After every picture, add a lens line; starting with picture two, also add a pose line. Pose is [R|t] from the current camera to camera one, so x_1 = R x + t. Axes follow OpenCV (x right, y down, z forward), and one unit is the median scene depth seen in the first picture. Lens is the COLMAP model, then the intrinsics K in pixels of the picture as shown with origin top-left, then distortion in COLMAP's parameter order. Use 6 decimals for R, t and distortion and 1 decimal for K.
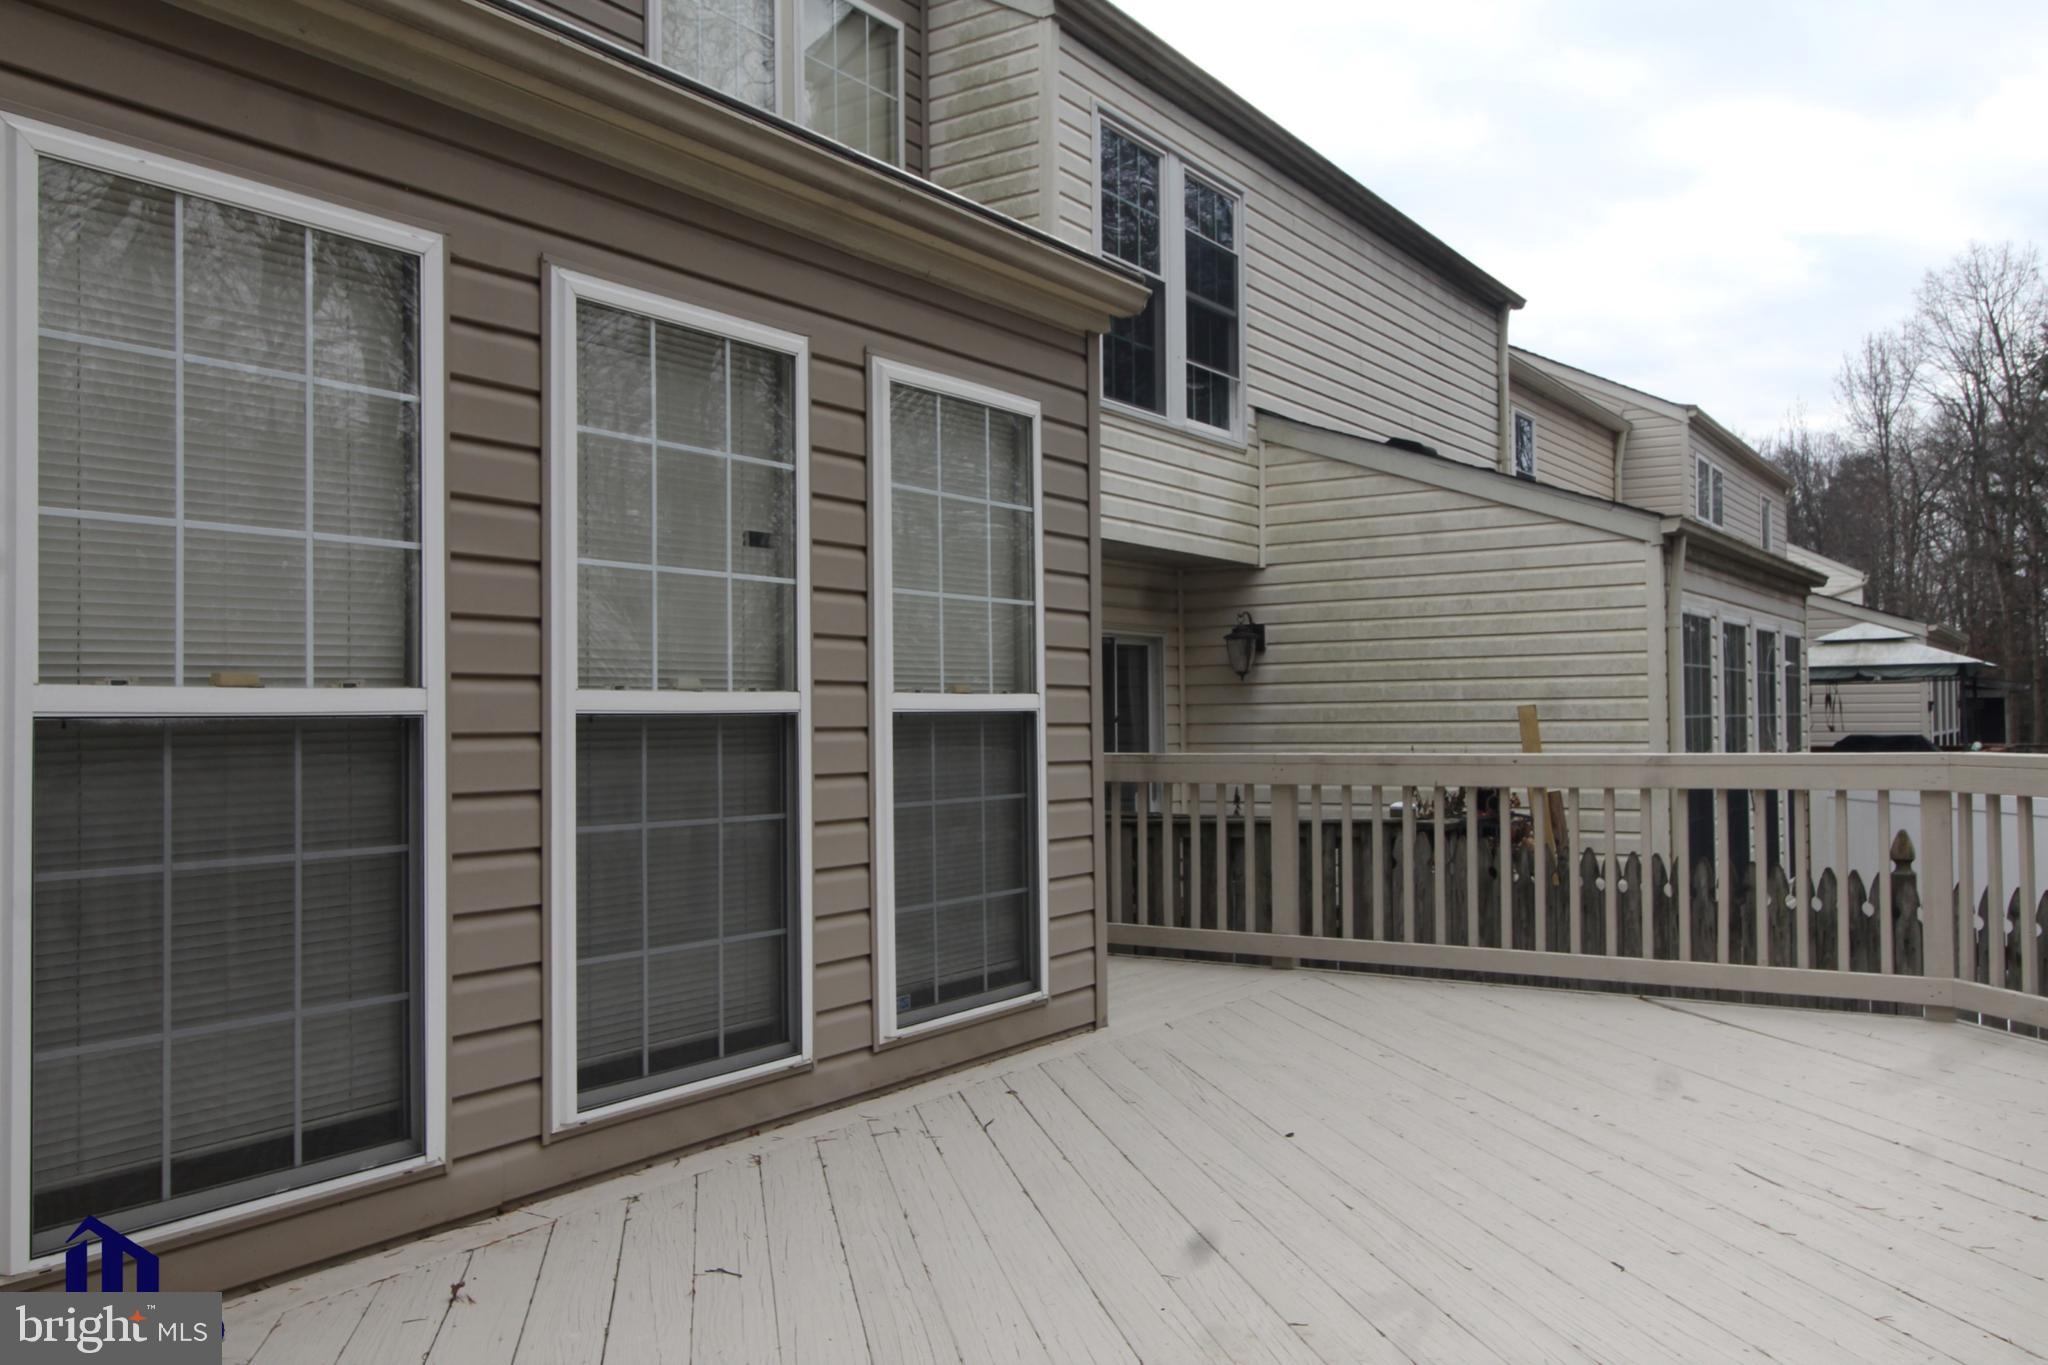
lens RADIAL K [[1607.7, 0, 1024.0], [0, 1607.7, 682.5], [0, 0, 1]] dist [0.026633, -0.001405]
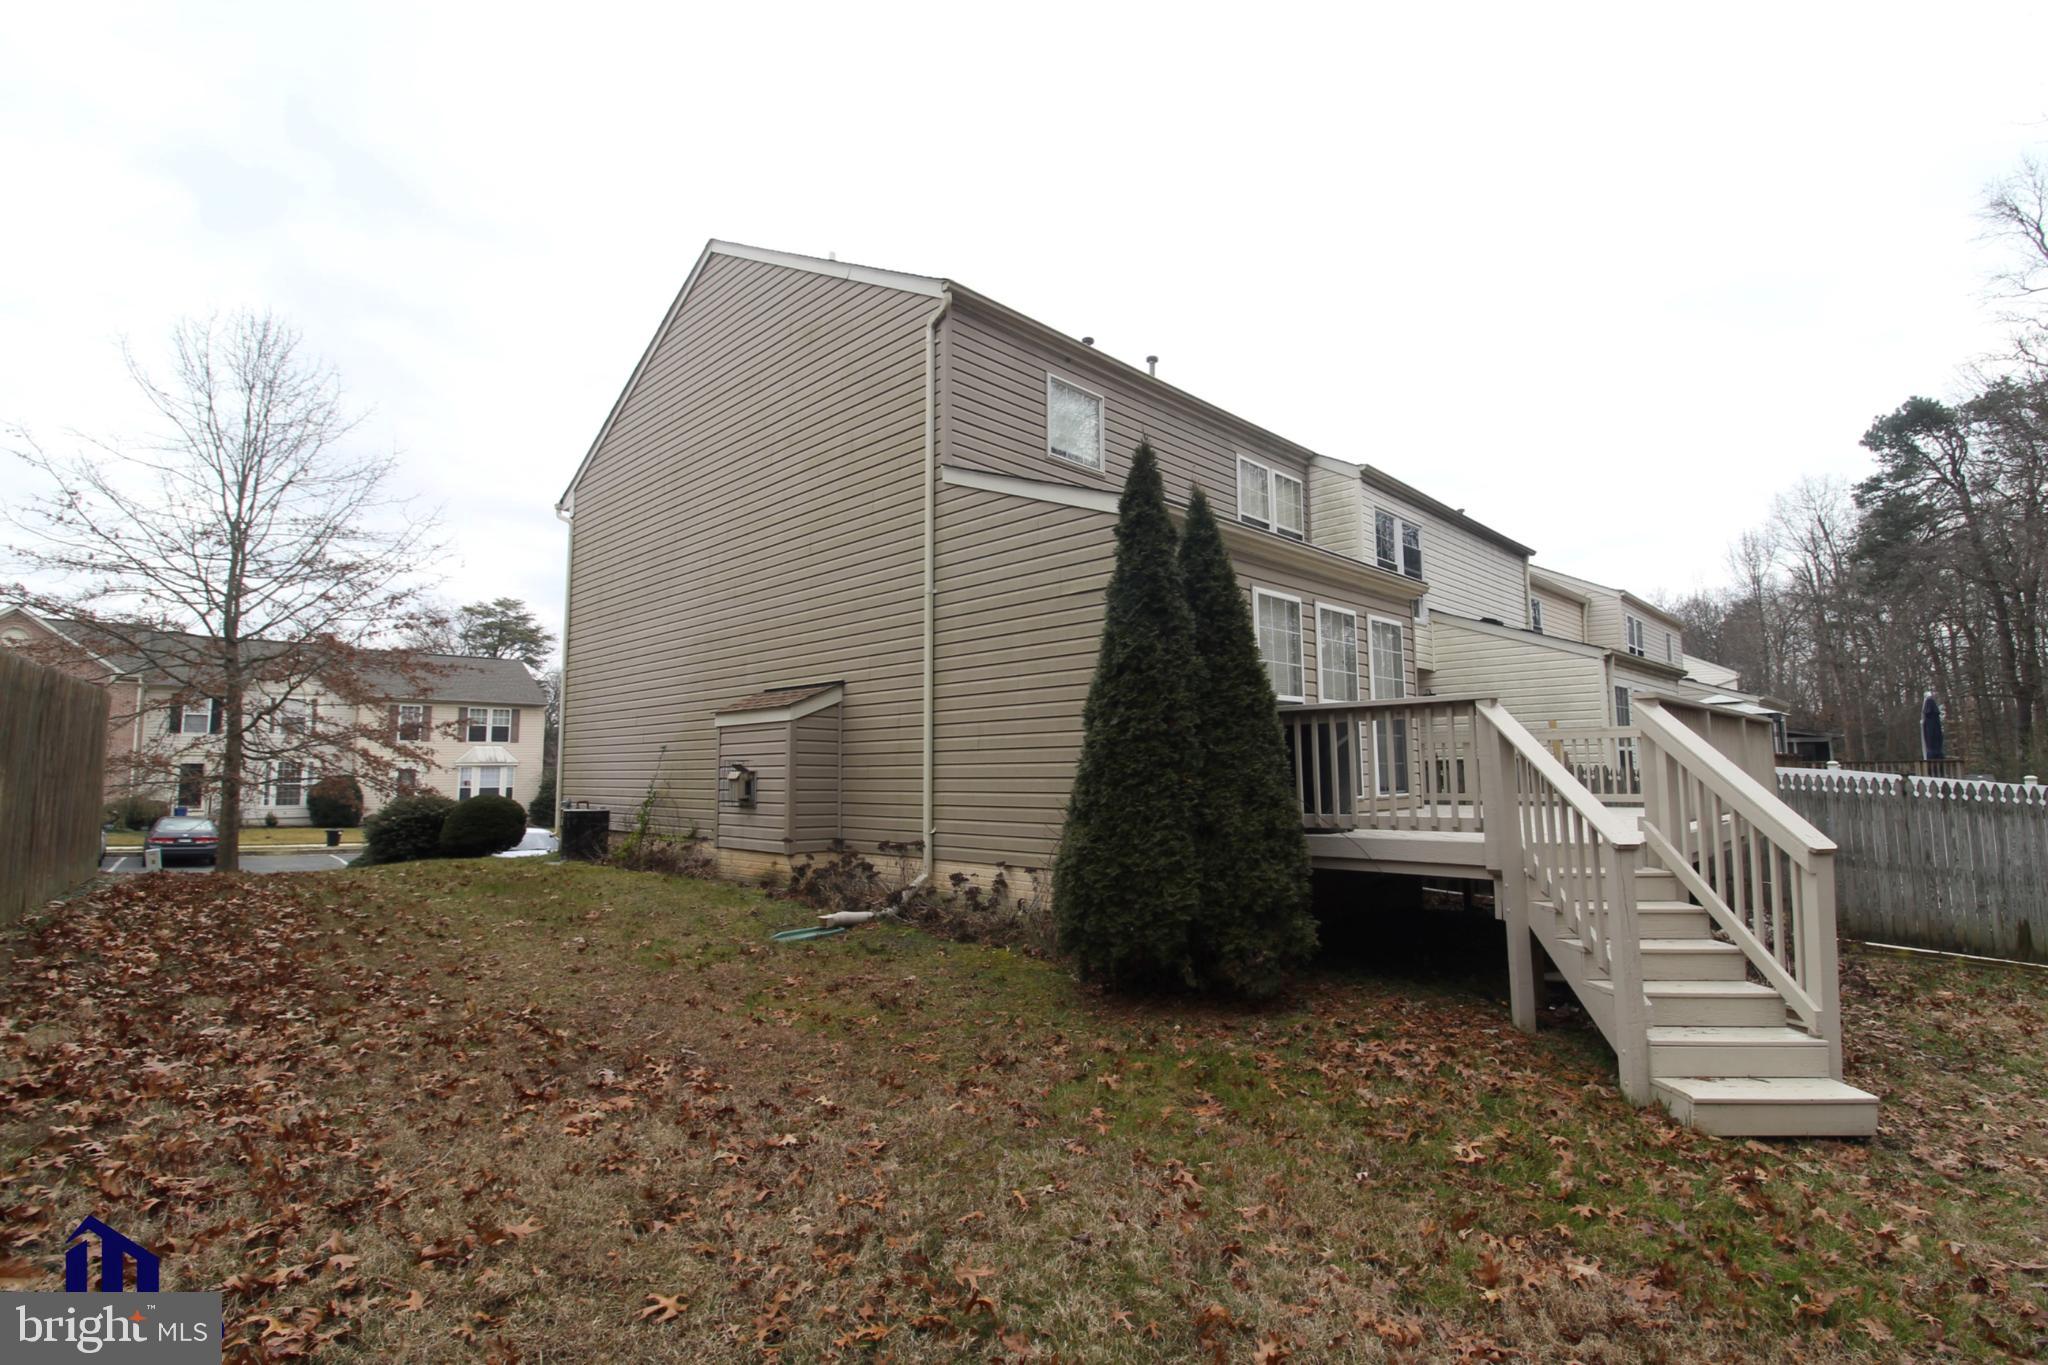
lens RADIAL K [[963.5, 0, 1024.0], [0, 963.5, 682.5], [0, 0, 1]] dist [-0.003610, -0.000805]
pose [[0.984018, -0.018575, -0.177099, -0.155421], [0.005989, 0.997434, -0.071337, 0.035495], [0.177970, 0.069136, 0.981604, -0.424576]]
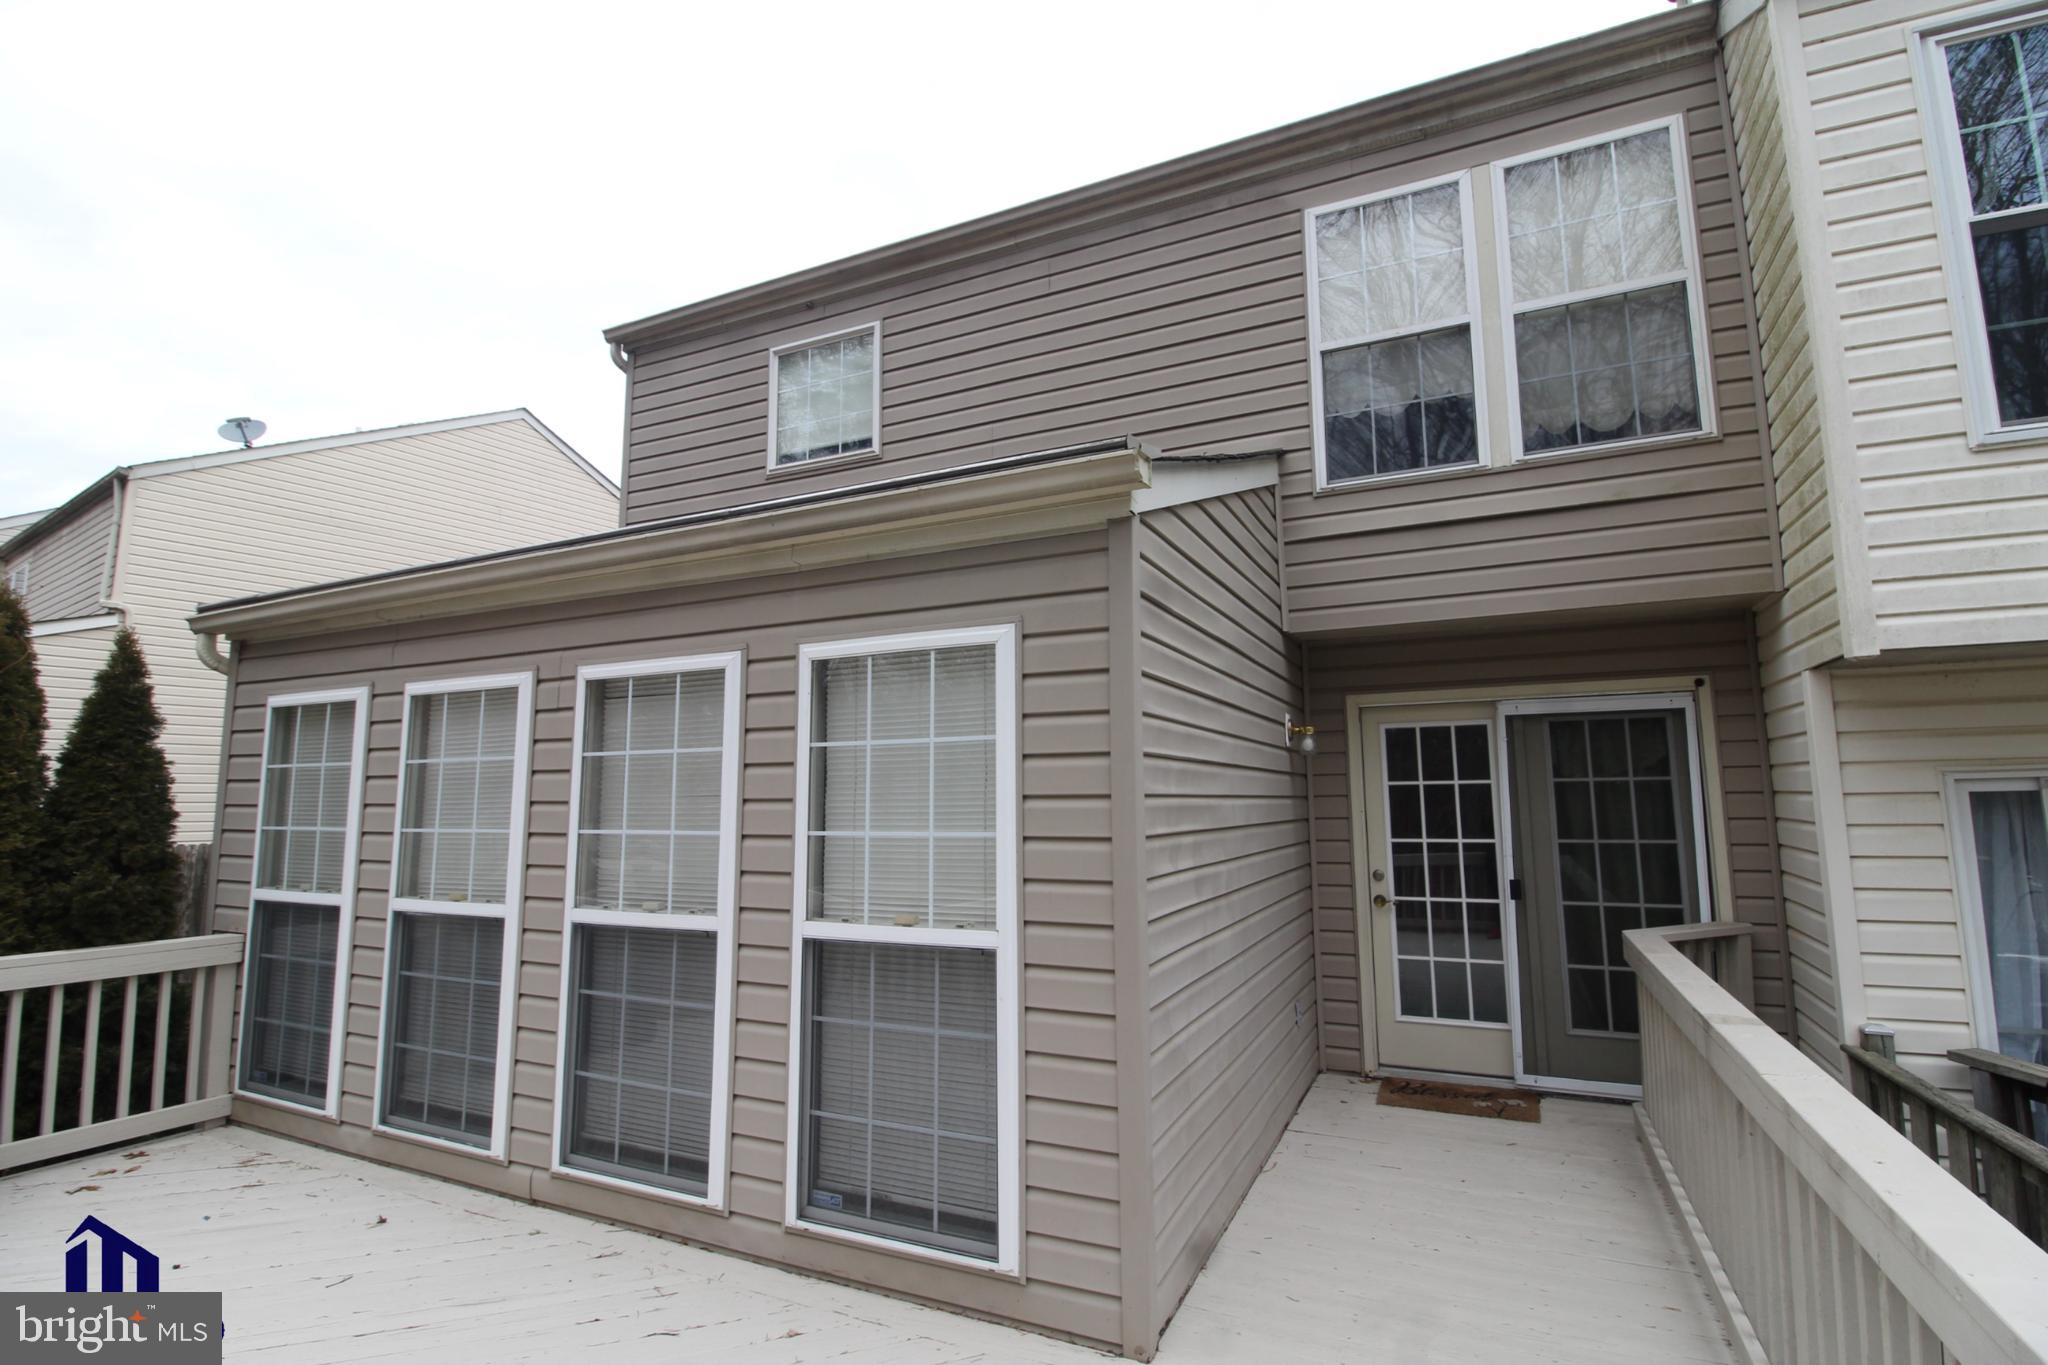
lens RADIAL K [[963.5, 0, 1024.0], [0, 963.5, 682.5], [0, 0, 1]] dist [-0.003610, -0.000805]
pose [[0.154046, -0.122434, -0.980449, 0.216759], [0.026811, 0.992446, -0.119719, -0.026074], [0.987700, -0.007845, 0.156165, 0.347814]]
